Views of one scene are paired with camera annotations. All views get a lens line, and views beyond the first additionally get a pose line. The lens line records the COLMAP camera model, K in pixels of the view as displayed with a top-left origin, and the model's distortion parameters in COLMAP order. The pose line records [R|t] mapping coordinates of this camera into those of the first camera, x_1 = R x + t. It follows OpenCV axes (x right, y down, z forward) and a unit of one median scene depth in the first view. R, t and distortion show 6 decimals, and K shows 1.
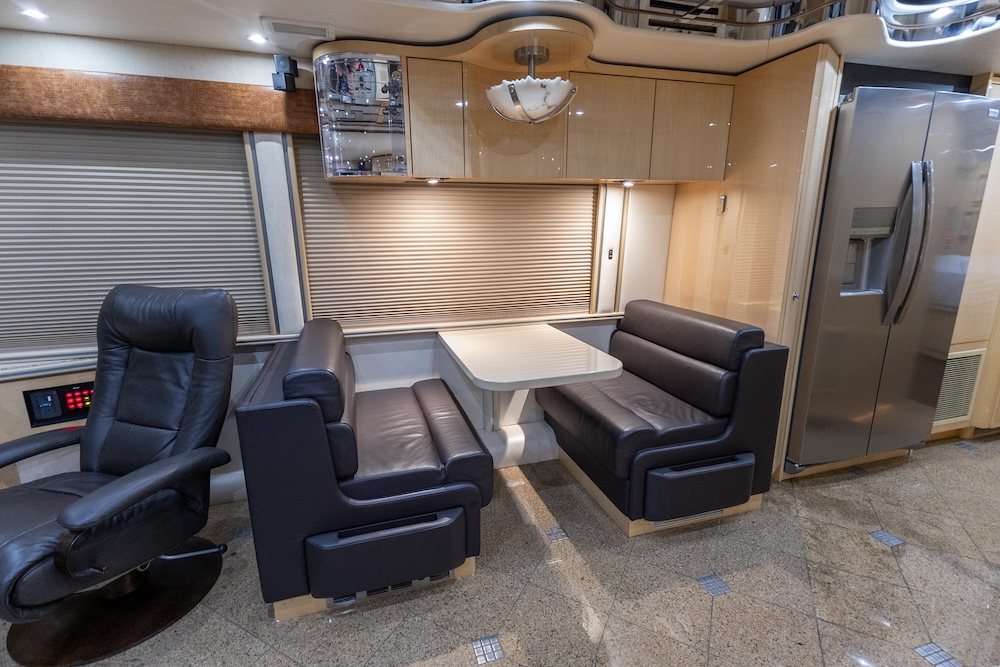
lens RADIAL K [[457.5, 0, 496.9], [0, 457.5, 331.9], [0, 0, 1]] dist [0.013830, -0.000878]
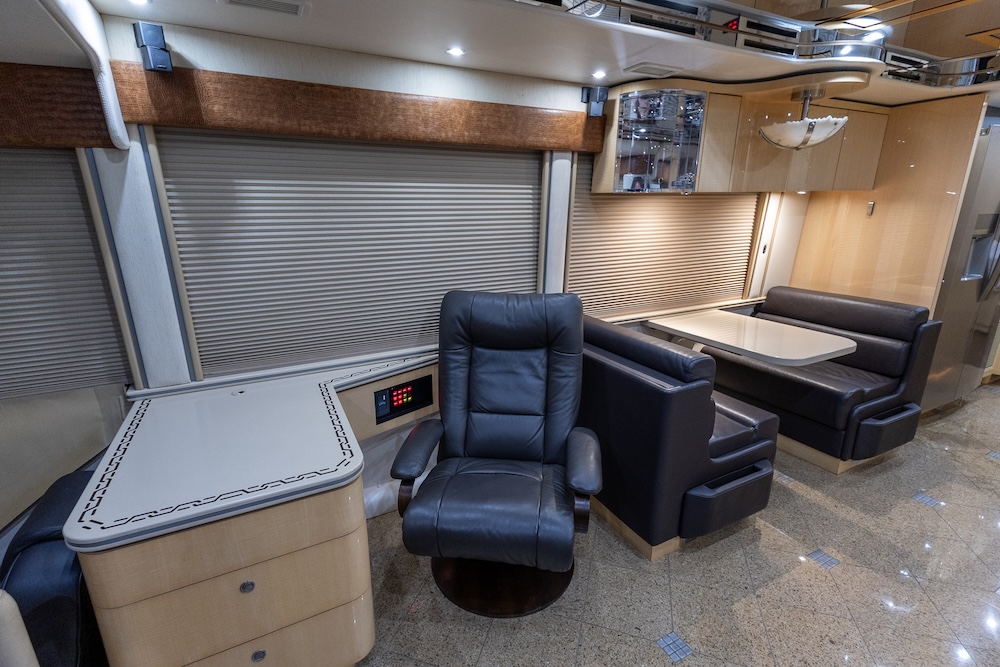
lens RADIAL K [[455.7, 0, 497.0], [0, 455.7, 332.8], [0, 0, 1]] dist [0.028845, -0.008757]
pose [[0.984383, -0.046409, 0.169810, -0.868240], [0.038532, 0.998036, 0.049395, -0.050536], [-0.171769, -0.042080, 0.984238, -0.098202]]
